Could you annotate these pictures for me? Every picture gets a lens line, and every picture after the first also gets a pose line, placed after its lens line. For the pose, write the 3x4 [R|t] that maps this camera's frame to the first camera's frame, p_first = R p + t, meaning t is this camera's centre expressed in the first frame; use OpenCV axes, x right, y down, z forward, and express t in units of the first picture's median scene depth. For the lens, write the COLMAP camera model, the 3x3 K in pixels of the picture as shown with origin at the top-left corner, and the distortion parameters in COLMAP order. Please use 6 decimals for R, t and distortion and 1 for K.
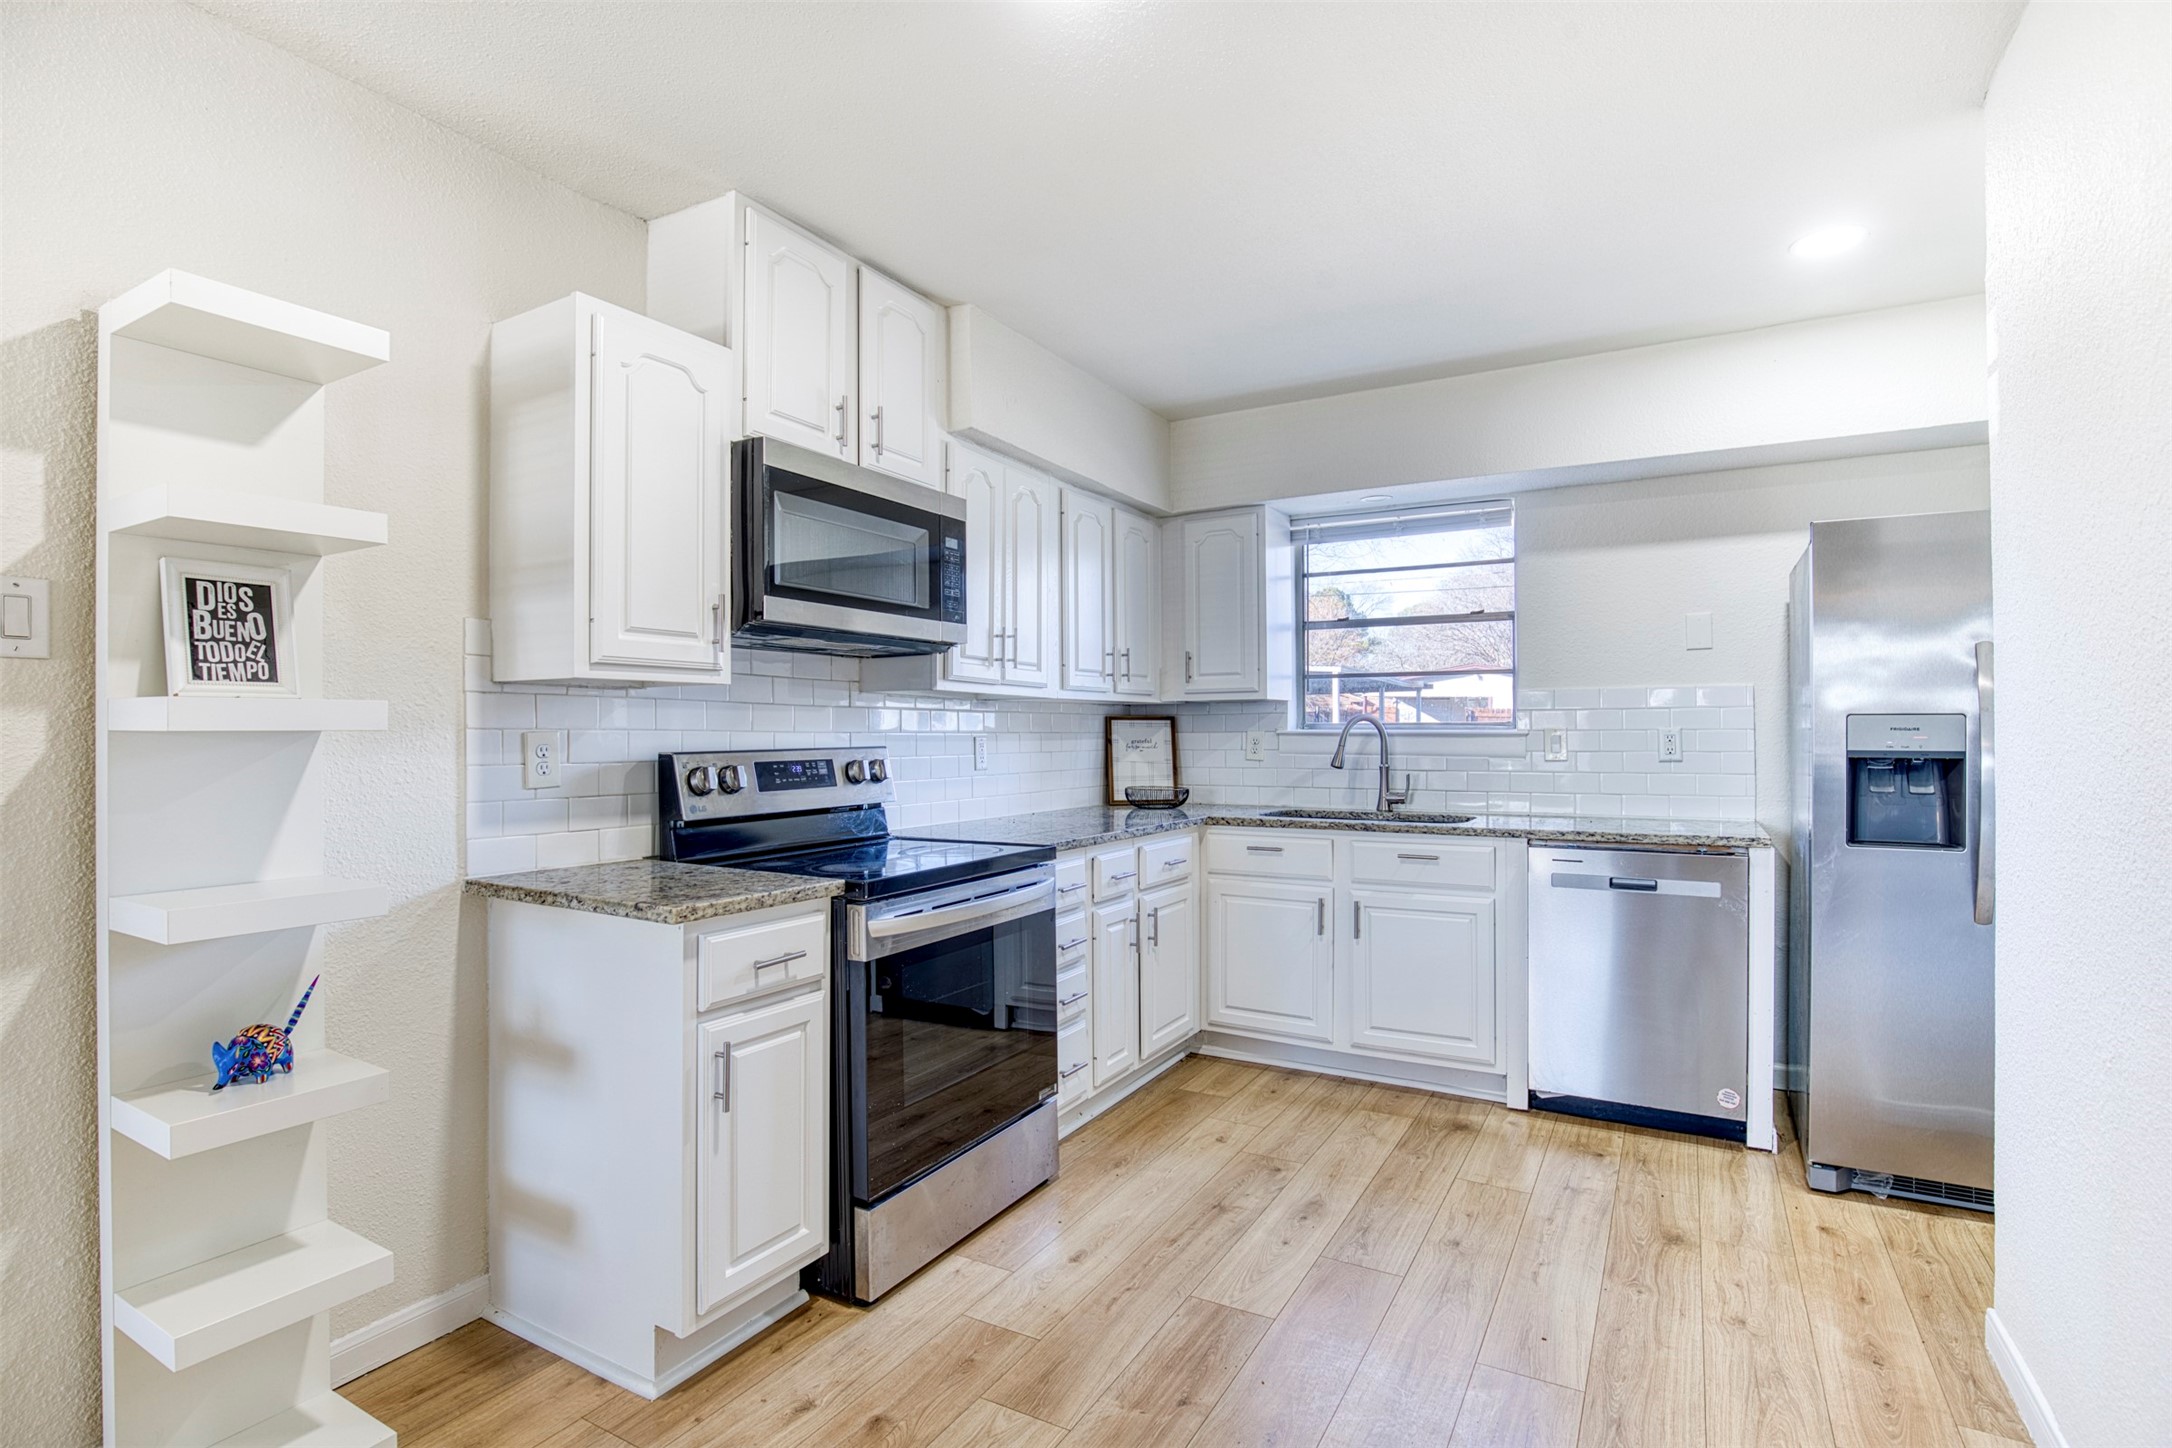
lens RADIAL K [[1044.0, 0, 1098.6], [0, 1044.0, 735.2], [0, 0, 1]] dist [-0.024433, -0.000112]
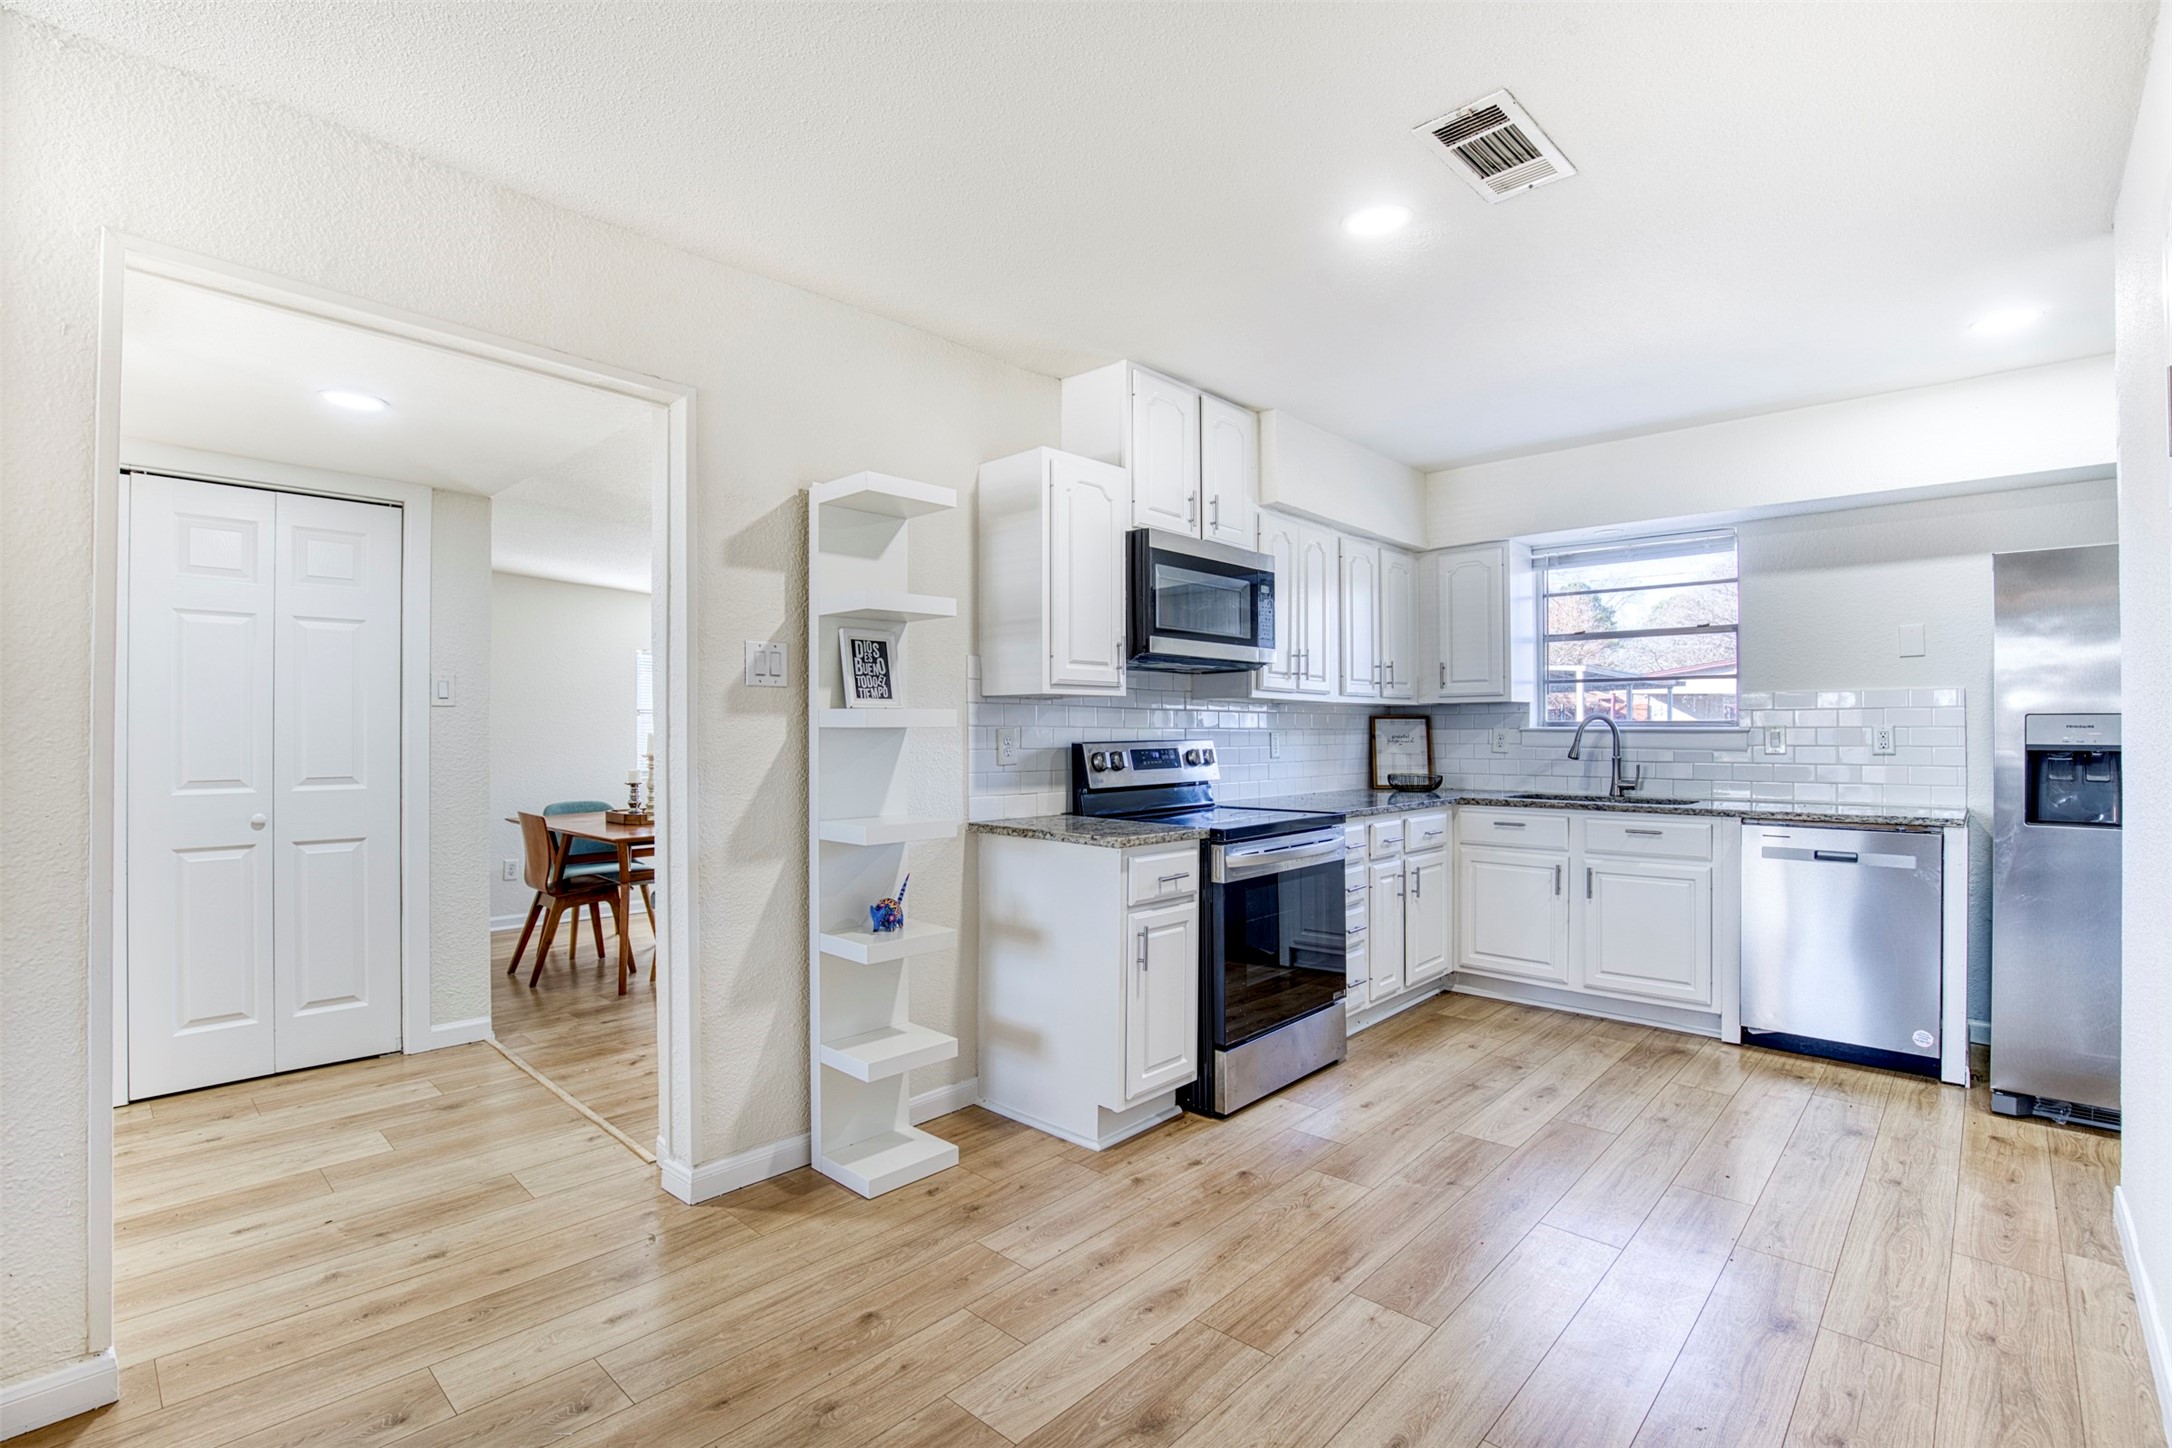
lens RADIAL K [[992.5, 0, 1092.4], [0, 992.5, 732.4], [0, 0, 1]] dist [-0.034112, 0.002913]
pose [[0.971729, 0.001426, -0.236095, -0.059729], [-0.001378, 0.999999, 0.000368, 0.001892], [0.236096, -0.000033, 0.971730, -0.334708]]
